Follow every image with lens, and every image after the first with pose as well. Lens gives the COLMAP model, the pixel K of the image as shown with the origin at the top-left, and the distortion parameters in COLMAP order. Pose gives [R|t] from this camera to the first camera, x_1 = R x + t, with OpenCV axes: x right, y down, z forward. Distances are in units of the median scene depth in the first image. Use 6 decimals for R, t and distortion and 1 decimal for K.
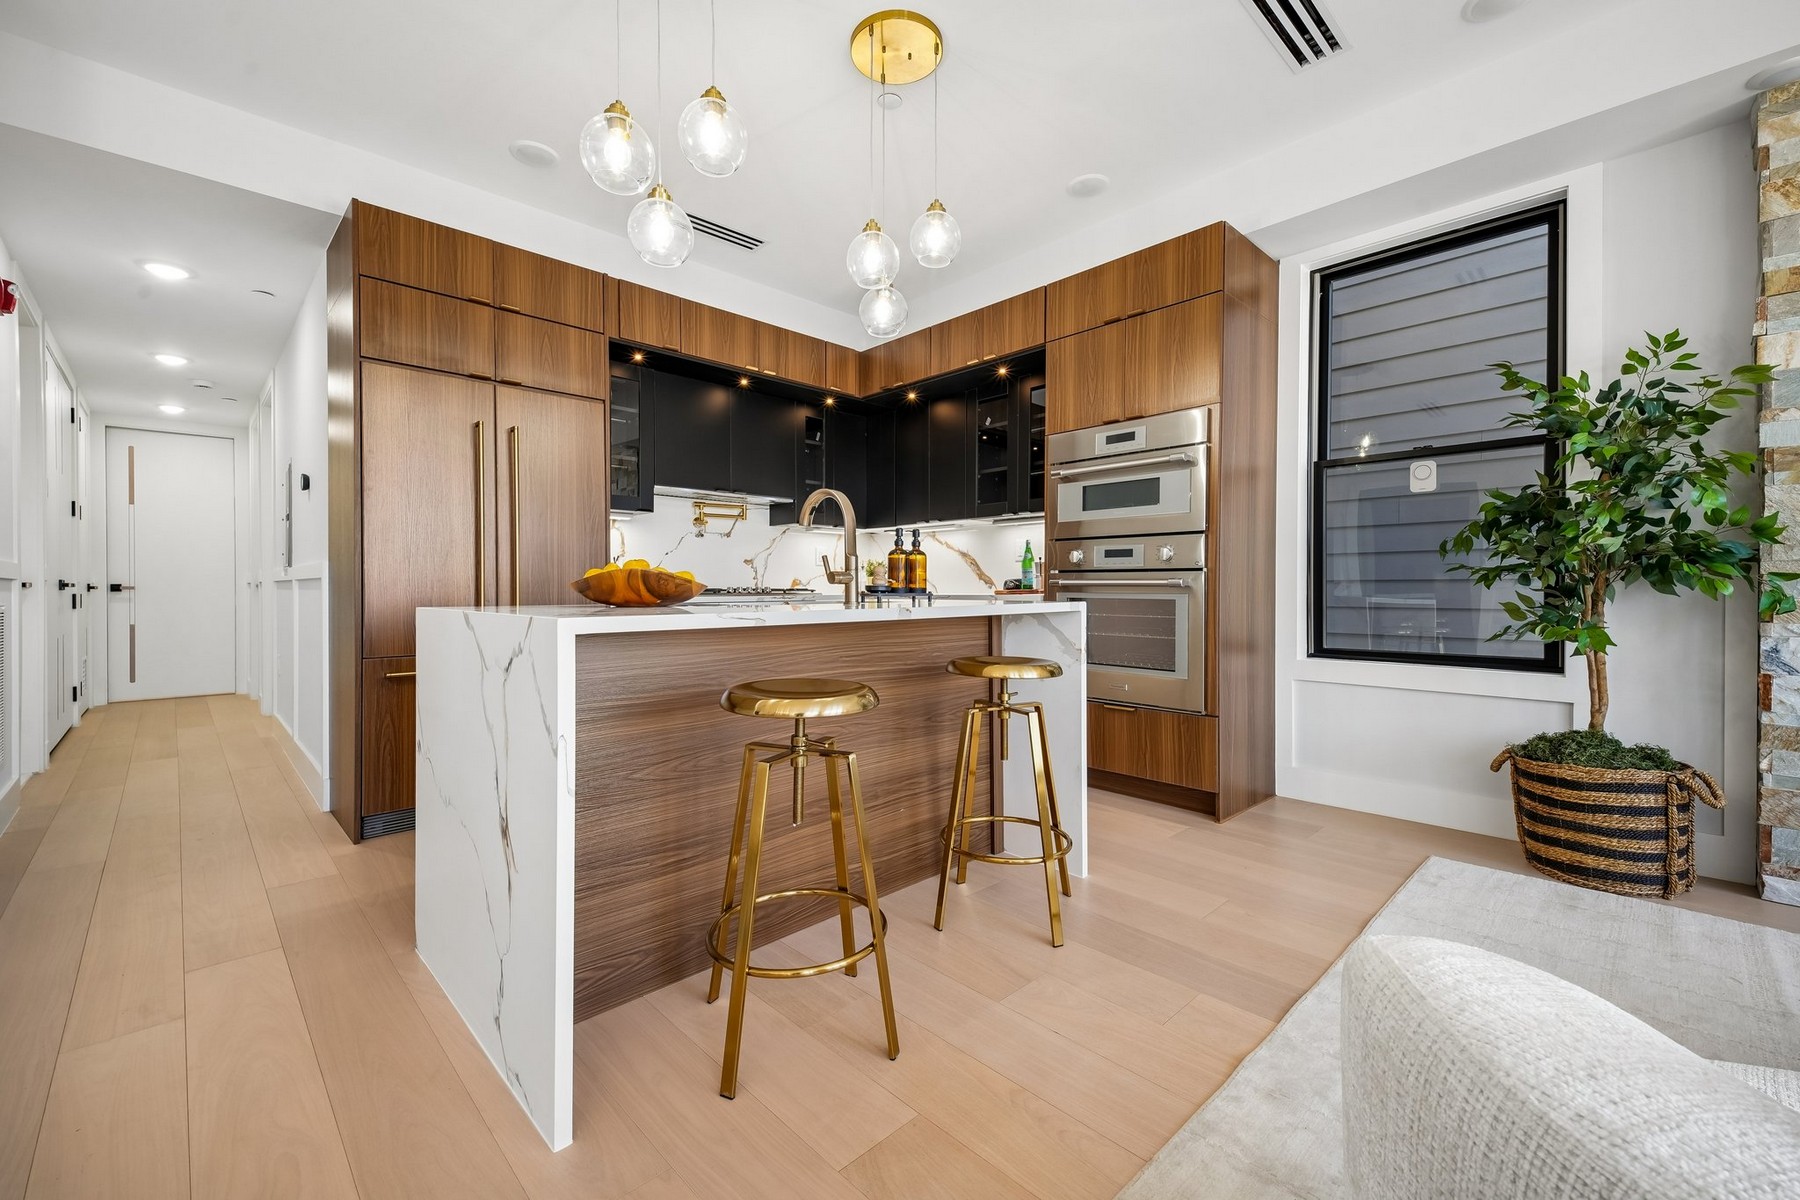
lens RADIAL K [[743.5, 0, 896.9], [0, 743.5, 595.2], [0, 0, 1]] dist [0.022009, -0.007838]
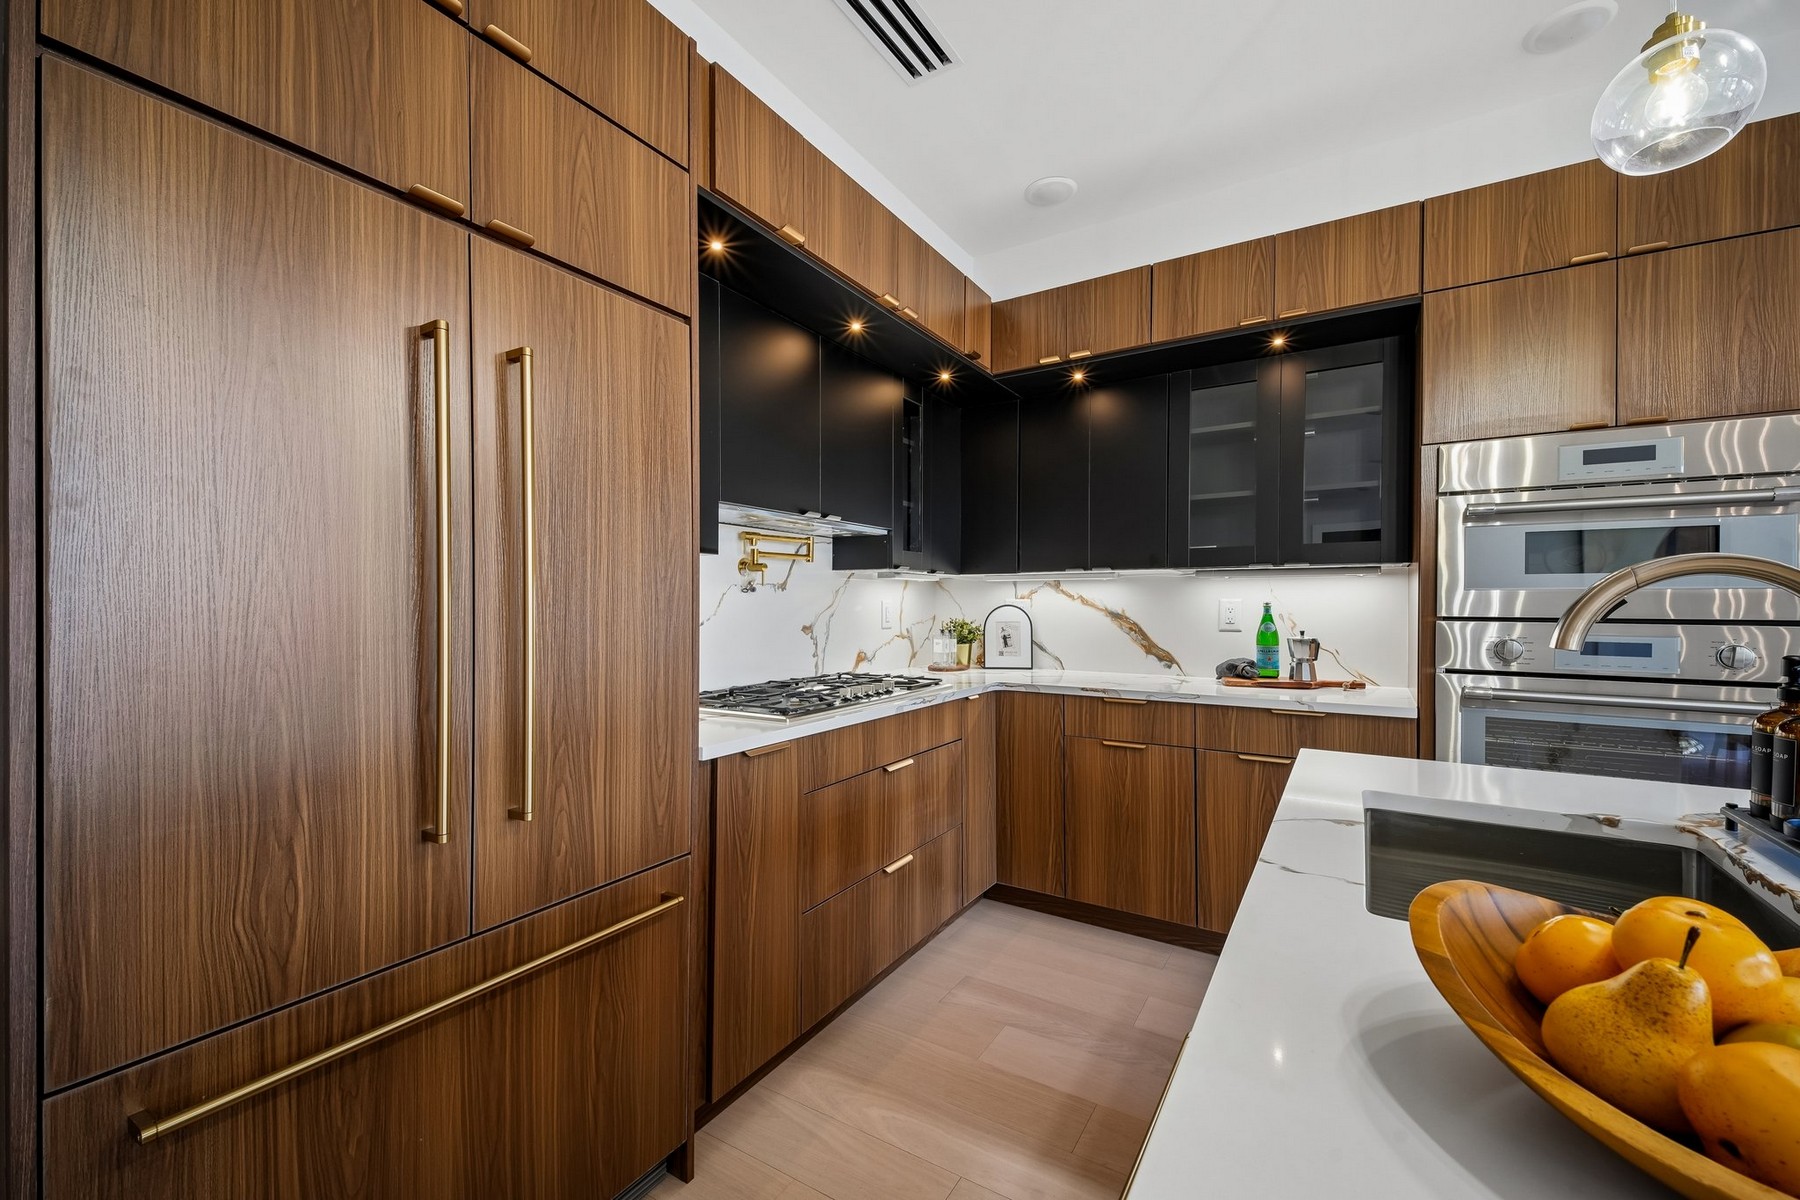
lens RADIAL K [[743.5, 0, 886.1], [0, 743.5, 607.5], [0, 0, 1]] dist [0.022009, -0.007838]
pose [[0.968941, 0.001885, 0.247285, -0.423652], [-0.001077, 0.999994, -0.003399, -0.089271], [-0.247290, 0.003027, 0.968937, 0.576672]]
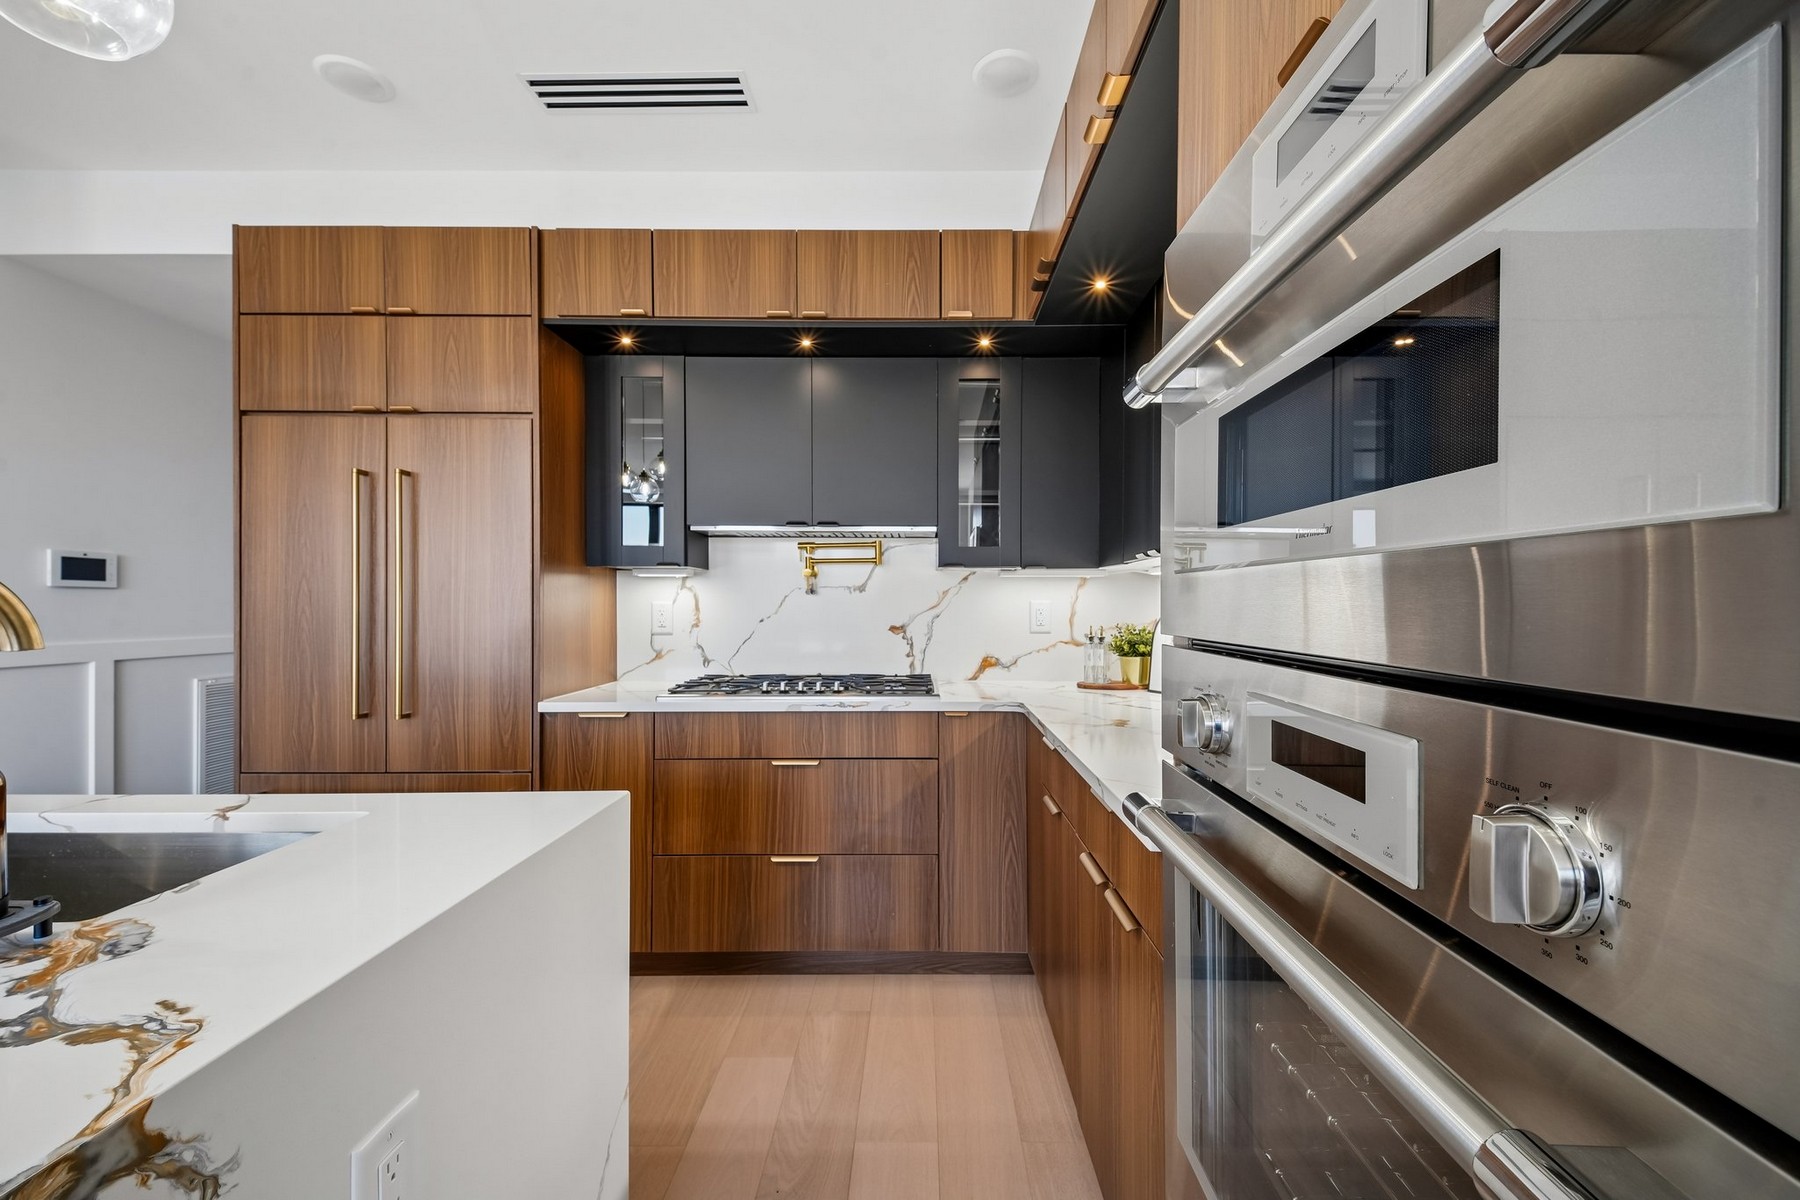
lens RADIAL K [[715.5, 0, 948.6], [0, 715.5, 610.4], [0, 0, 1]] dist [-0.000763, -0.000529]
pose [[0.733473, 0.005023, -0.679700, 0.363953], [-0.007731, 0.999970, -0.000953, -0.089616], [0.679675, 0.005953, 0.733489, 0.854319]]
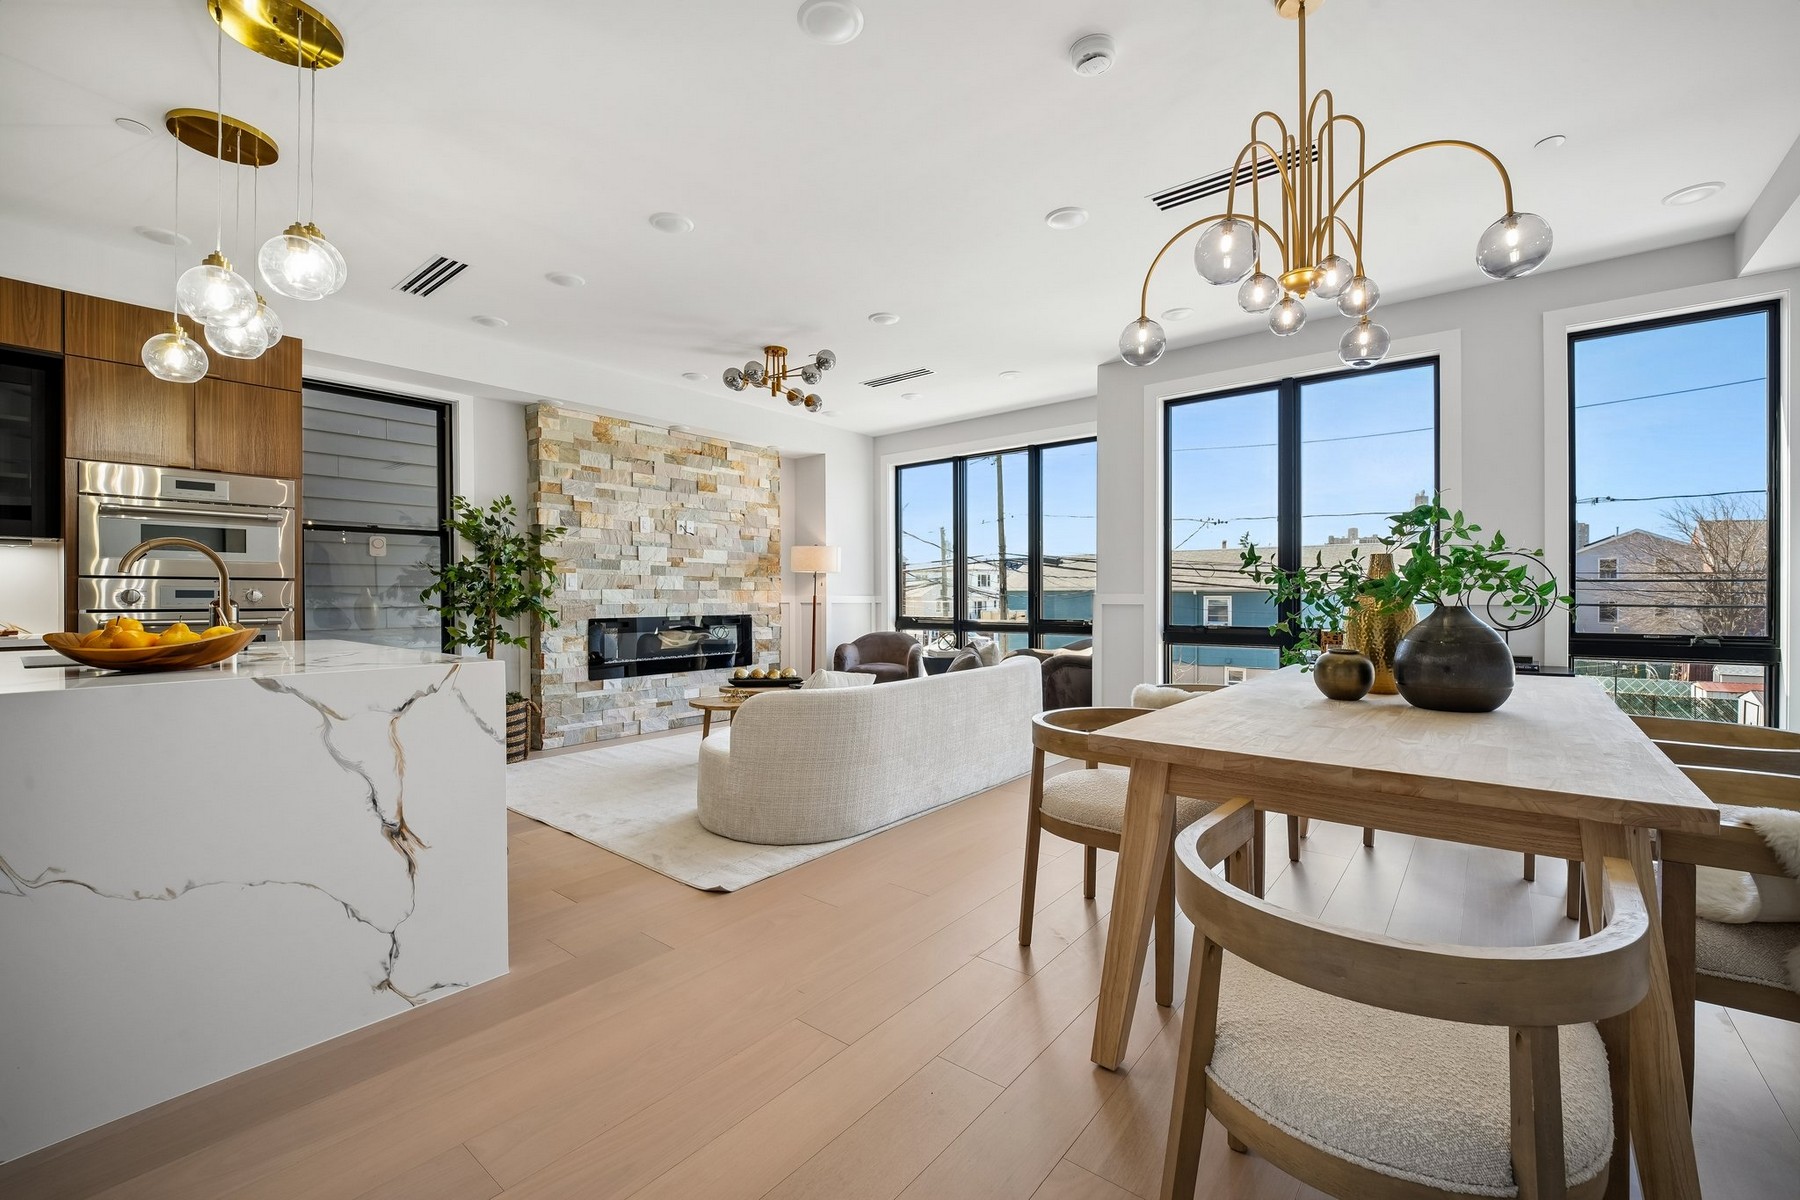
lens RADIAL K [[743.5, 0, 889.1], [0, 743.5, 603.6], [0, 0, 1]] dist [0.022009, -0.007838]
pose [[-0.104226, -0.008561, 0.994517, -0.904077], [0.010180, 0.999901, 0.009675, -0.044121], [-0.994502, 0.011133, -0.104129, 0.121196]]
